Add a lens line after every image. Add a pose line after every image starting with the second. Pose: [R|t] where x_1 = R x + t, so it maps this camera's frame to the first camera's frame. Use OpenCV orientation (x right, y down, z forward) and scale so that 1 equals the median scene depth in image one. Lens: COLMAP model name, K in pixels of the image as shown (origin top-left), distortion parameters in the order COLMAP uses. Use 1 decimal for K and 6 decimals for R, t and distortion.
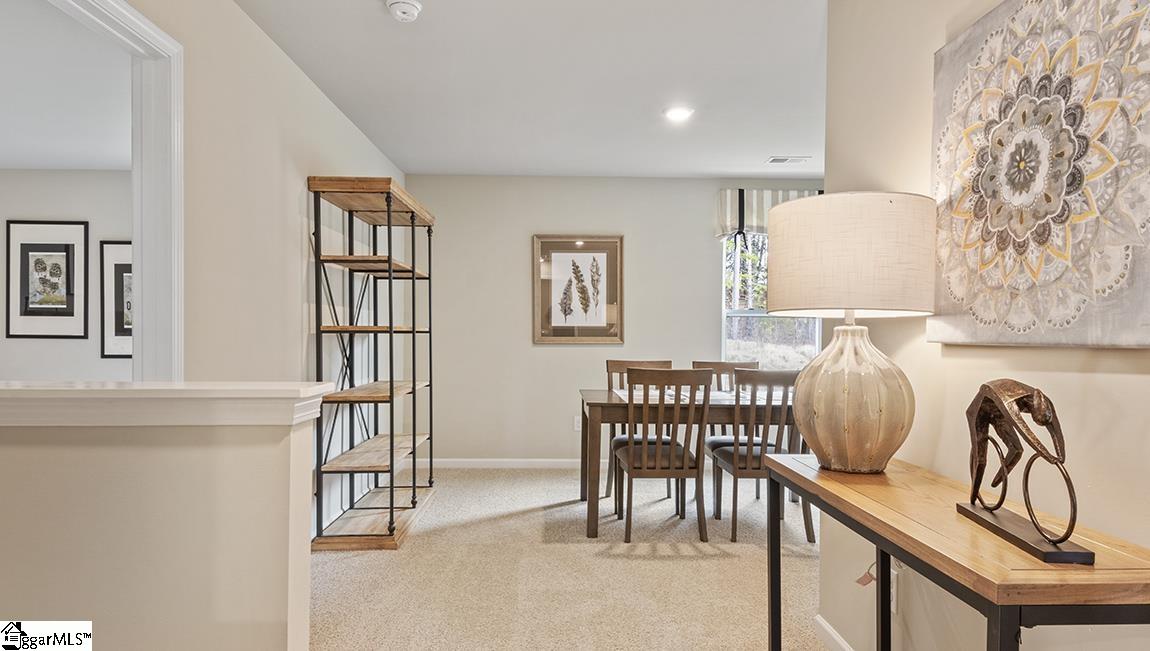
lens RADIAL K [[696.0, 0, 572.3], [0, 696.0, 335.3], [0, 0, 1]] dist [-0.007716, -0.001610]
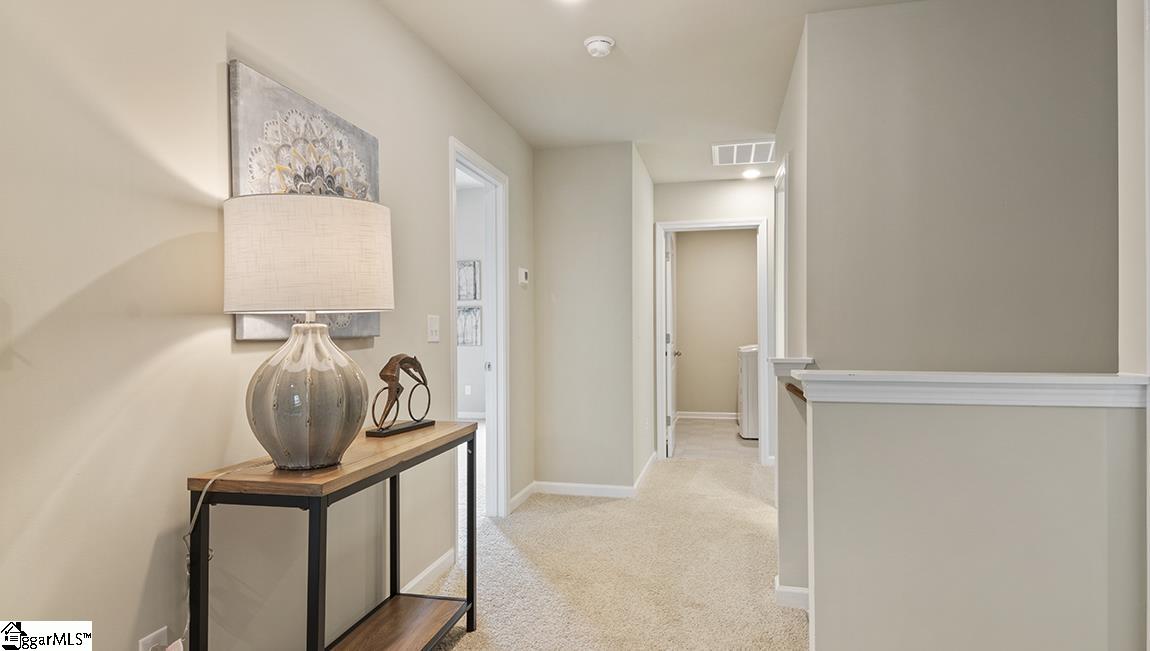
lens RADIAL K [[696.0, 0, 570.3], [0, 696.0, 329.3], [0, 0, 1]] dist [-0.007716, -0.001610]
pose [[-0.972055, -0.001481, 0.234747, -0.174480], [-0.001239, 0.999999, 0.001178, -0.005944], [-0.234749, 0.000854, -0.972056, 1.614620]]
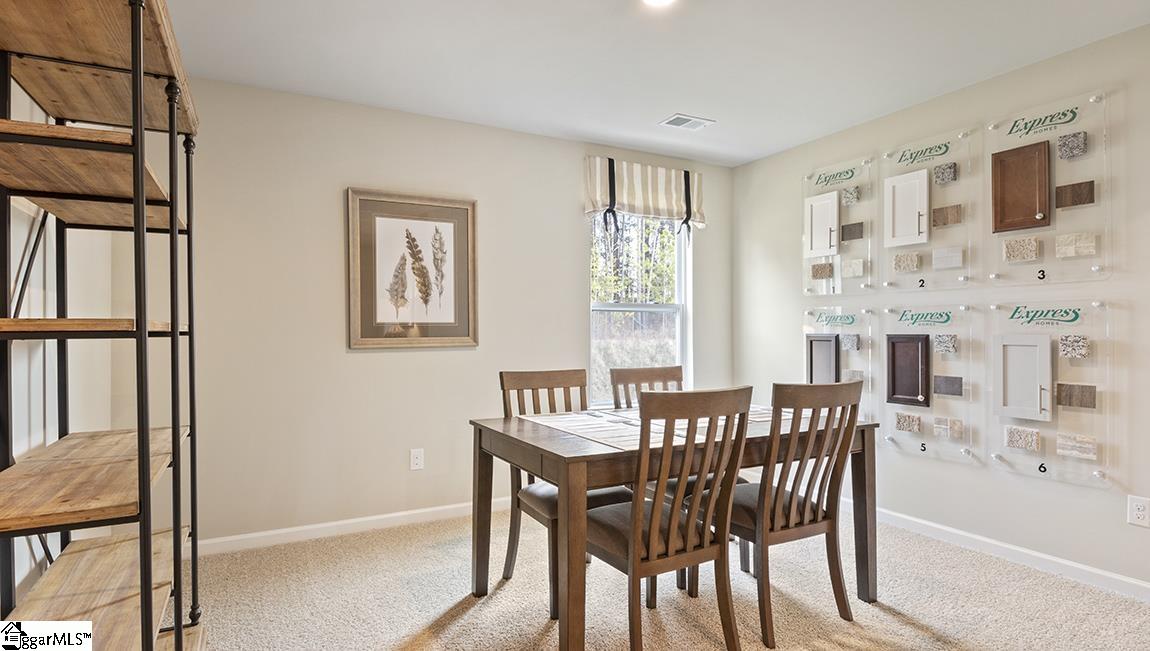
lens RADIAL K [[611.2, 0, 577.3], [0, 611.2, 325.5], [0, 0, 1]] dist [-0.001806, -0.002342]
pose [[0.897785, -0.001791, 0.440430, -0.118348], [0.009630, 0.999832, -0.015564, 0.001137], [-0.440329, 0.018215, 0.897652, 0.366988]]
